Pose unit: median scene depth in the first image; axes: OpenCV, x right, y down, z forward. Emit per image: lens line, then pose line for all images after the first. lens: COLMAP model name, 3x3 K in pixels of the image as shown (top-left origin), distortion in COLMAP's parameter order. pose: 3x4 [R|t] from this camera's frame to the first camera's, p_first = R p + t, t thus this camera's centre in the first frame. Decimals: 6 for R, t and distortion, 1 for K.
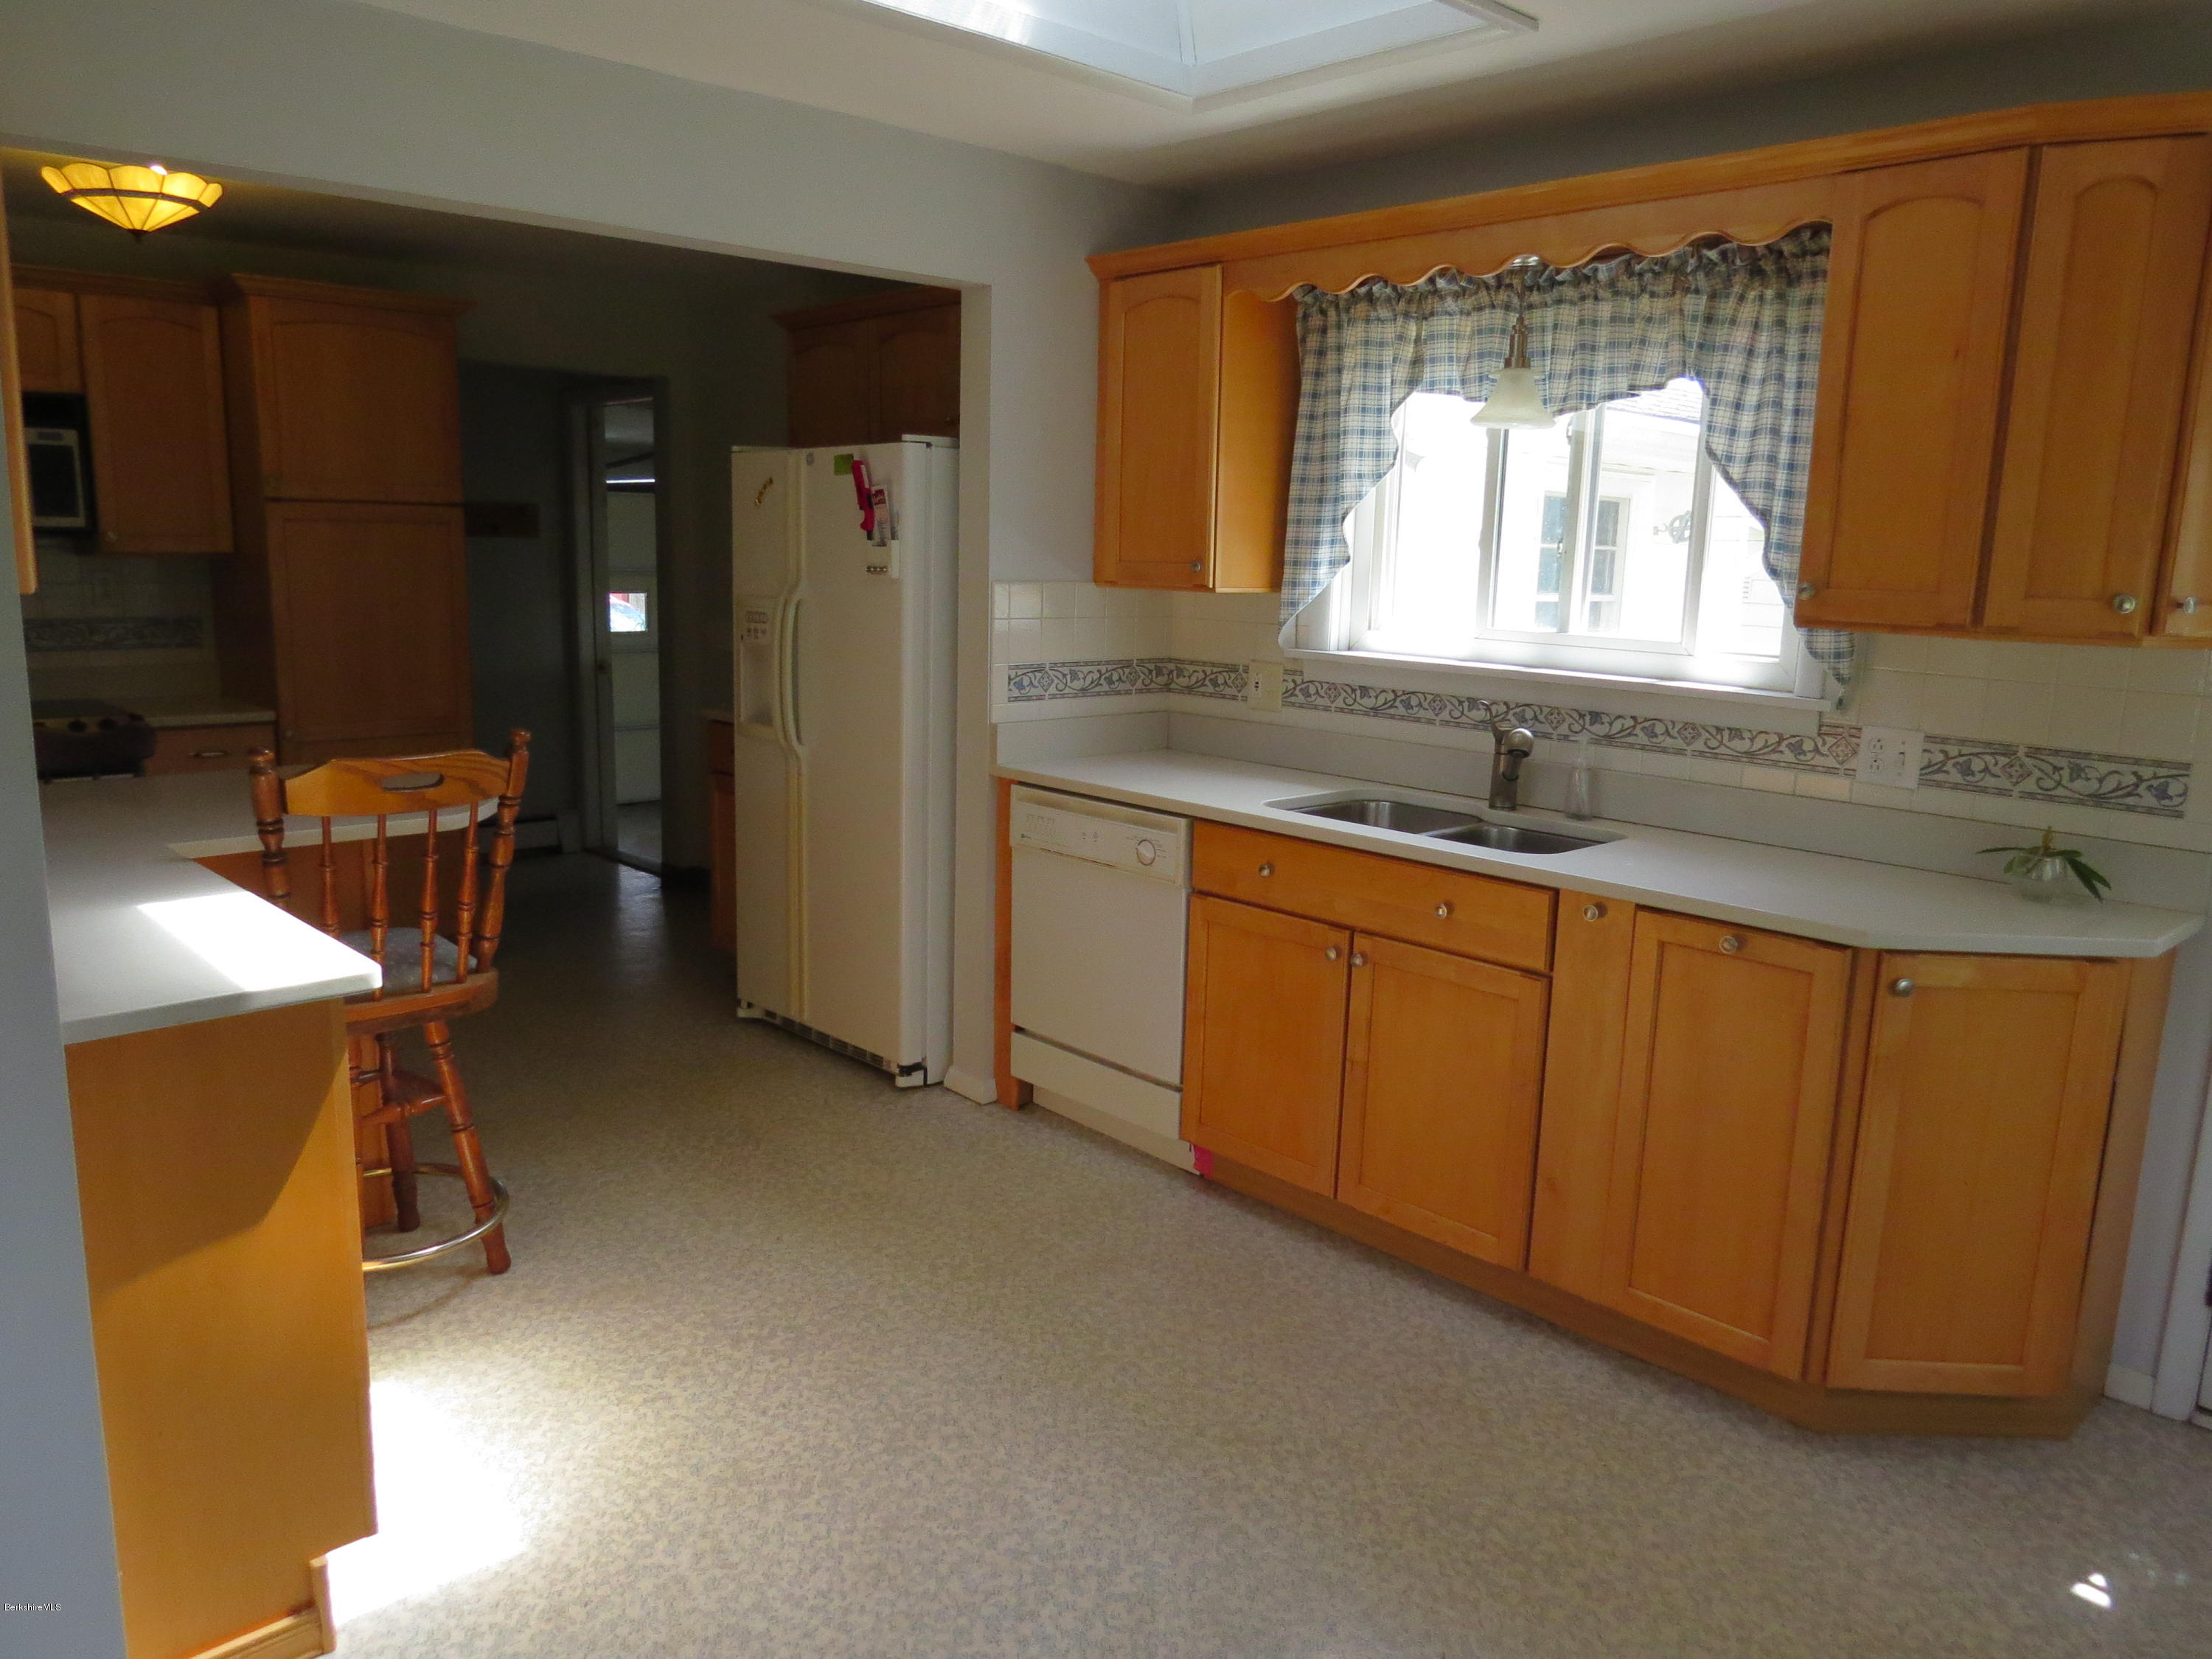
lens RADIAL K [[1572.8, 0, 1110.8], [0, 1572.8, 828.9], [0, 0, 1]] dist [-0.037576, 0.023507]
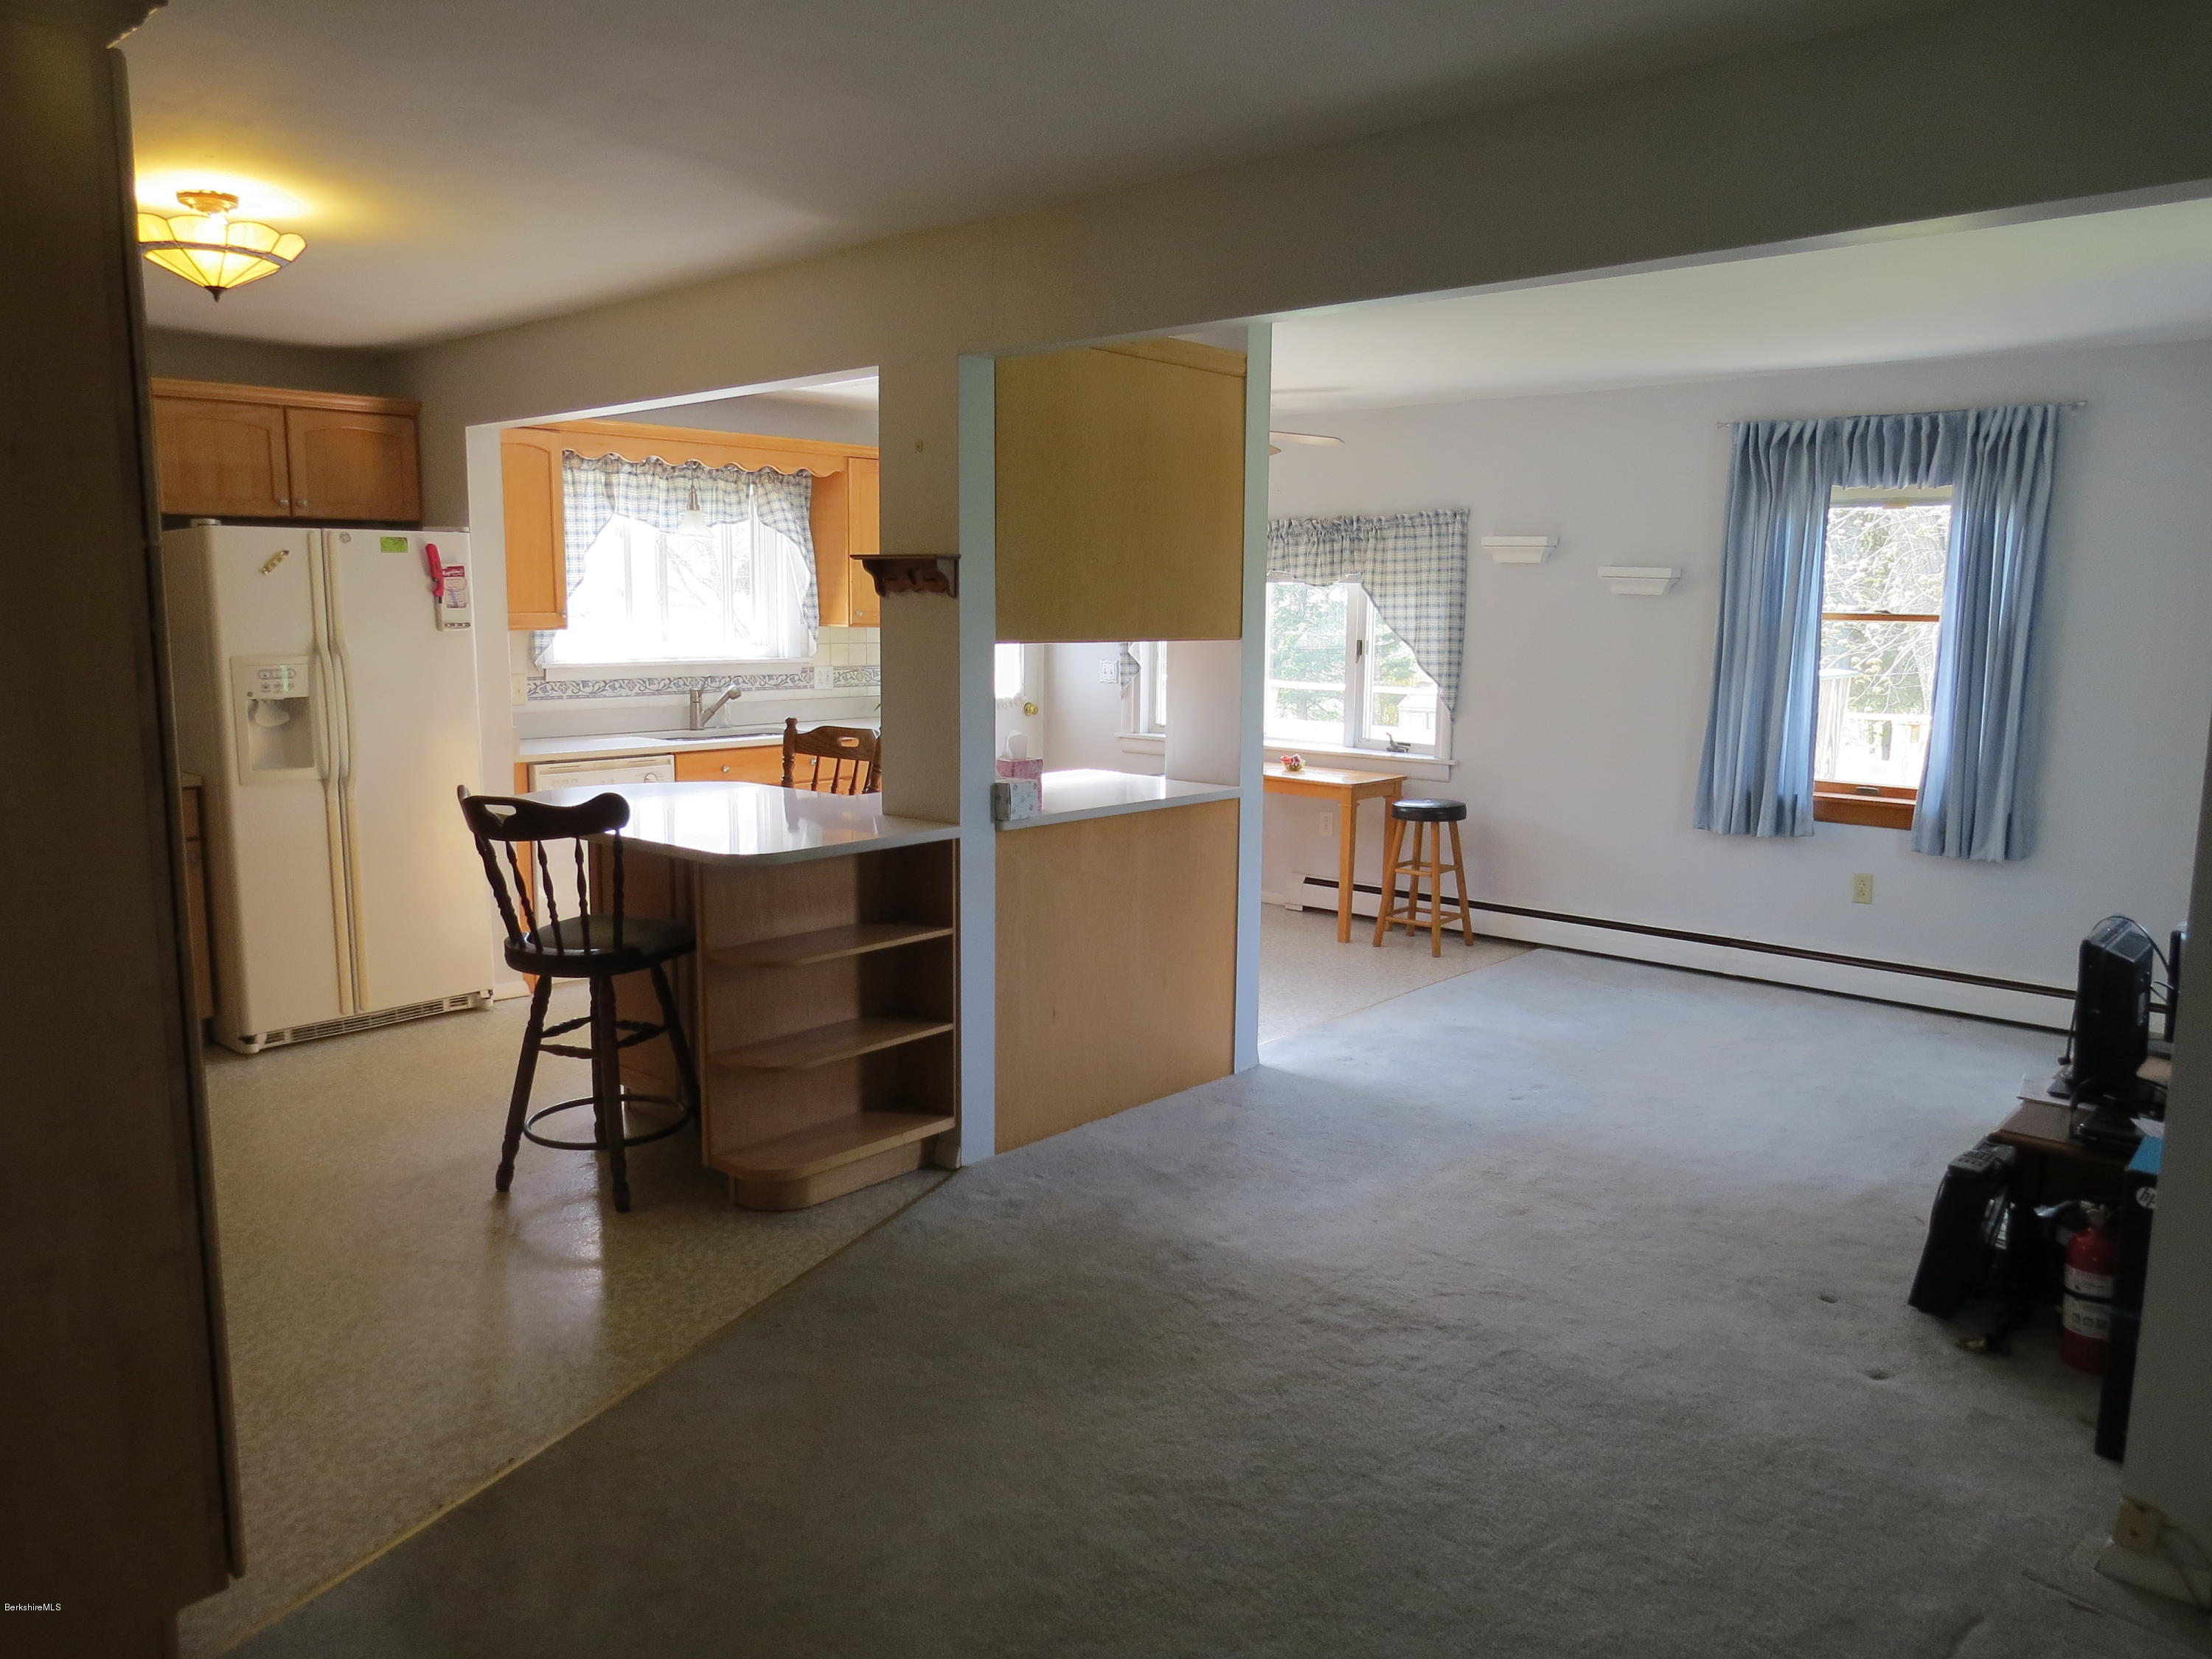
lens RADIAL K [[1572.8, 0, 1106.3], [0, 1572.8, 829.5], [0, 0, 1]] dist [-0.037576, 0.023507]
pose [[-0.067192, -0.174345, 0.982389, -1.701063], [0.168495, 0.968490, 0.183403, -0.162618], [-0.983410, 0.177851, -0.035699, 0.573473]]
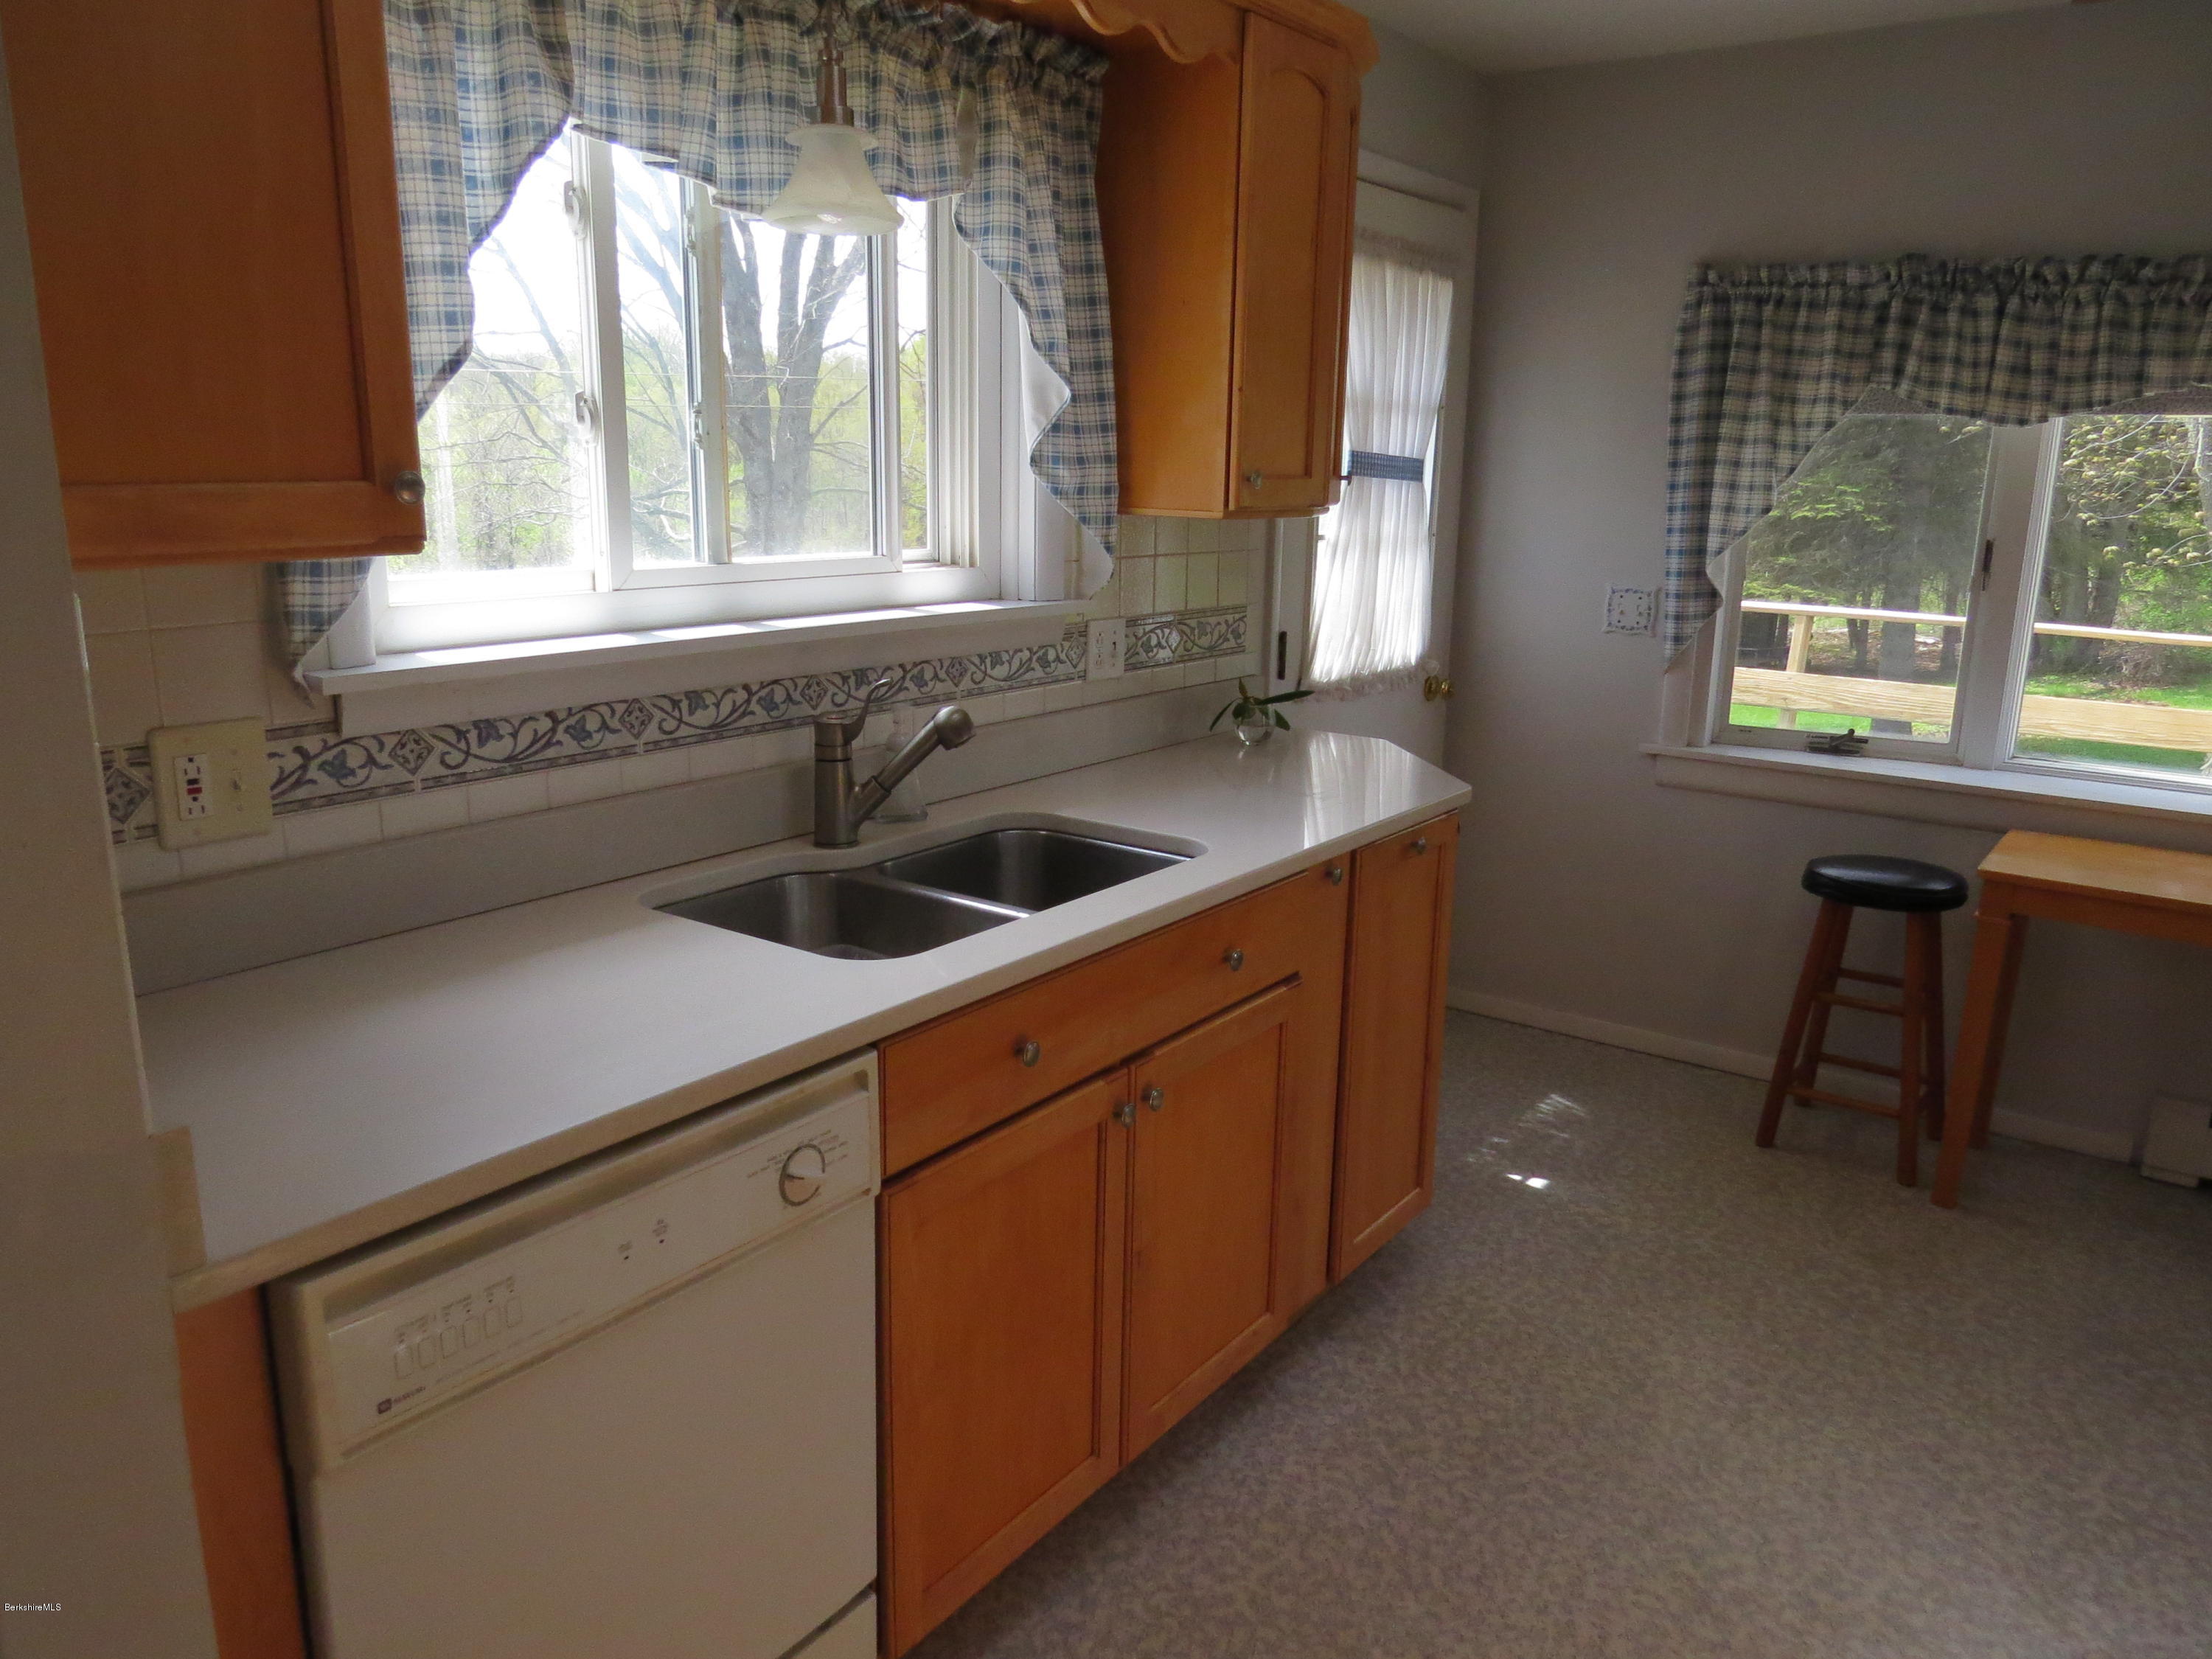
lens RADIAL K [[1572.8, 0, 1106.6], [0, 1572.8, 832.1], [0, 0, 1]] dist [-0.037576, 0.023507]
pose [[-0.169790, -0.257432, 0.951262, -0.366019], [0.159294, 0.945415, 0.284282, -0.177445], [-0.972521, 0.199799, -0.119515, 0.946640]]
